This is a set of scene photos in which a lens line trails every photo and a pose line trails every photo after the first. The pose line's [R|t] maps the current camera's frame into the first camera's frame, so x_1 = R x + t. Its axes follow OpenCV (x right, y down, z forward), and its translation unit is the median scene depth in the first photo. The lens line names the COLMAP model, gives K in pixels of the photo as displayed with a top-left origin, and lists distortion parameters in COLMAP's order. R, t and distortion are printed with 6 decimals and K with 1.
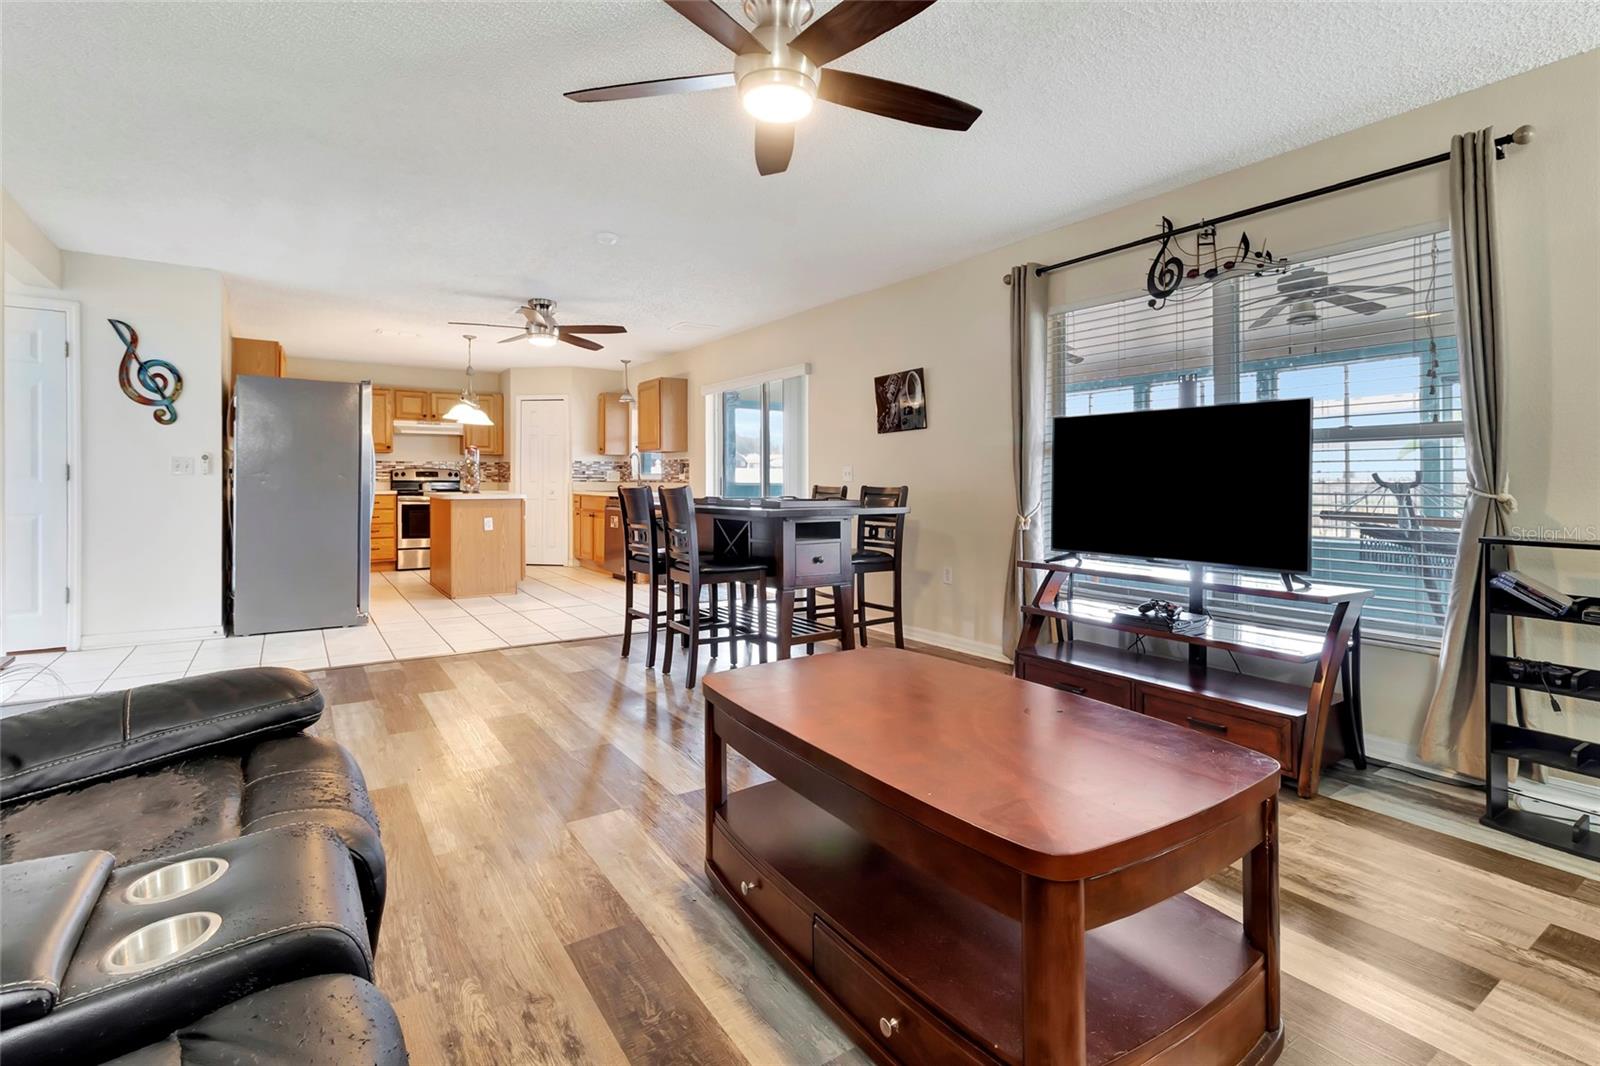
lens RADIAL K [[751.4, 0, 797.0], [0, 751.4, 488.5], [0, 0, 1]] dist [0.000408, -0.000004]
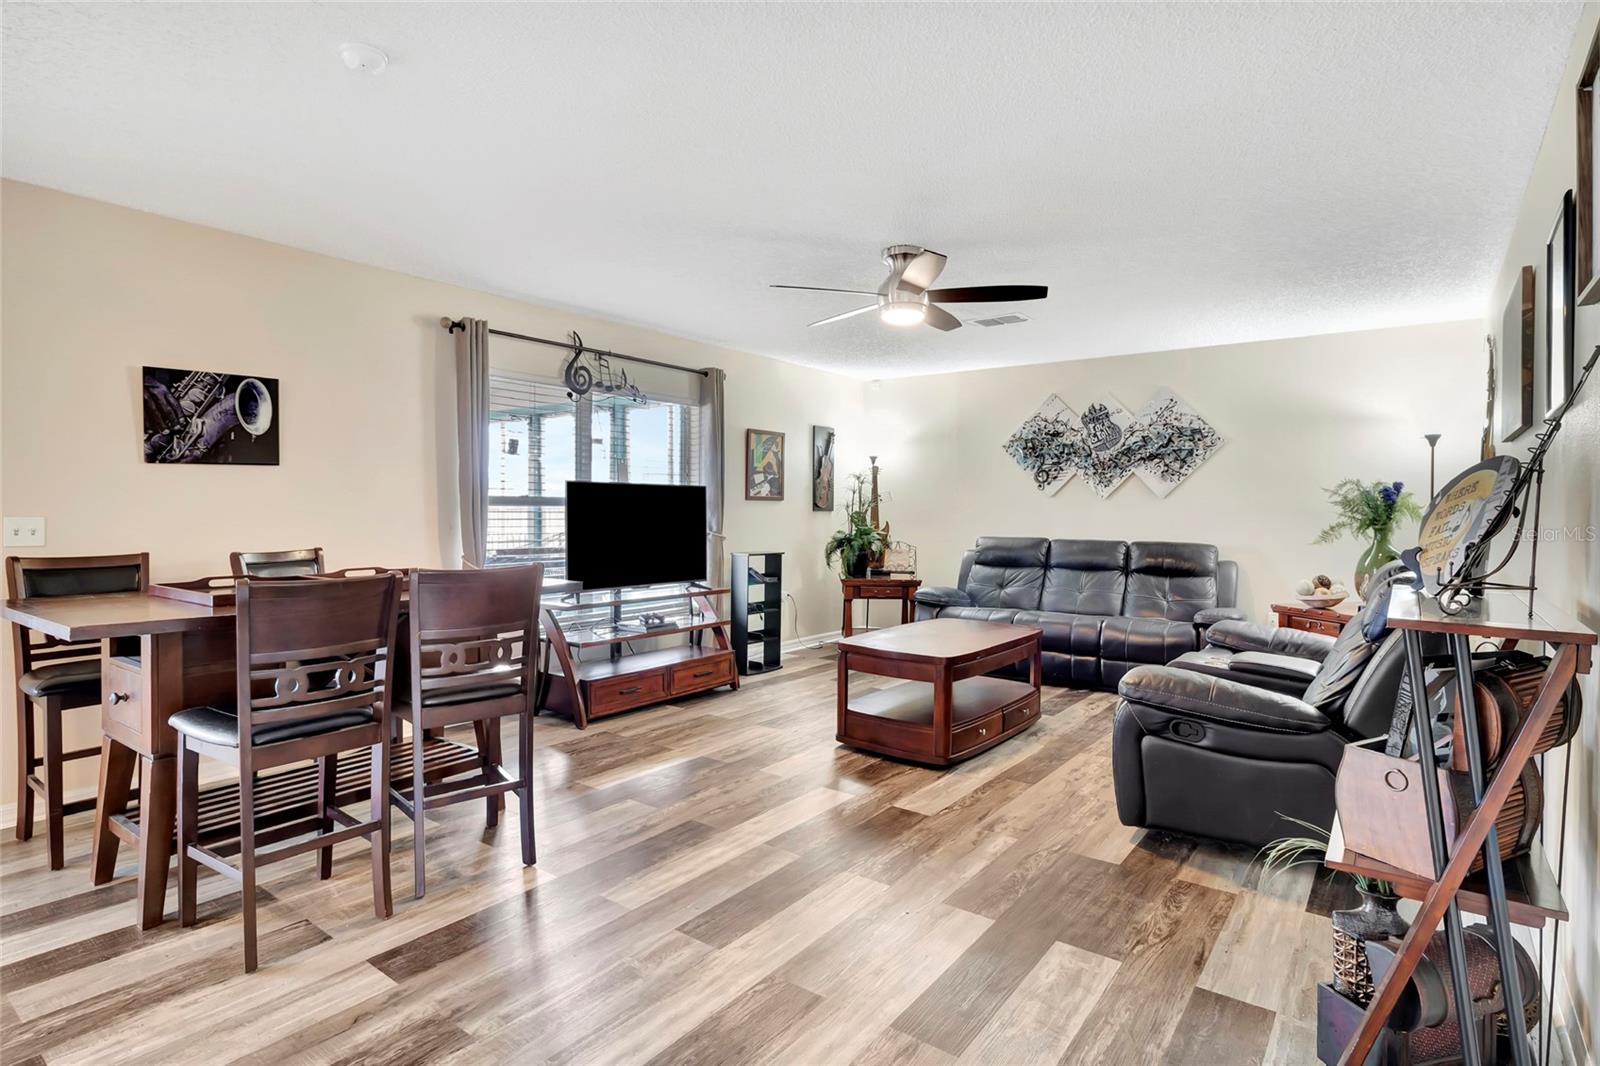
lens RADIAL K [[815.7, 0, 835.1], [0, 815.7, 511.5], [0, 0, 1]] dist [0.001452, 0.000150]
pose [[-0.354300, -0.008823, 0.935090, -1.020113], [0.004040, 0.999932, 0.010966, -0.059253], [-0.935123, 0.007663, -0.354240, 1.083335]]
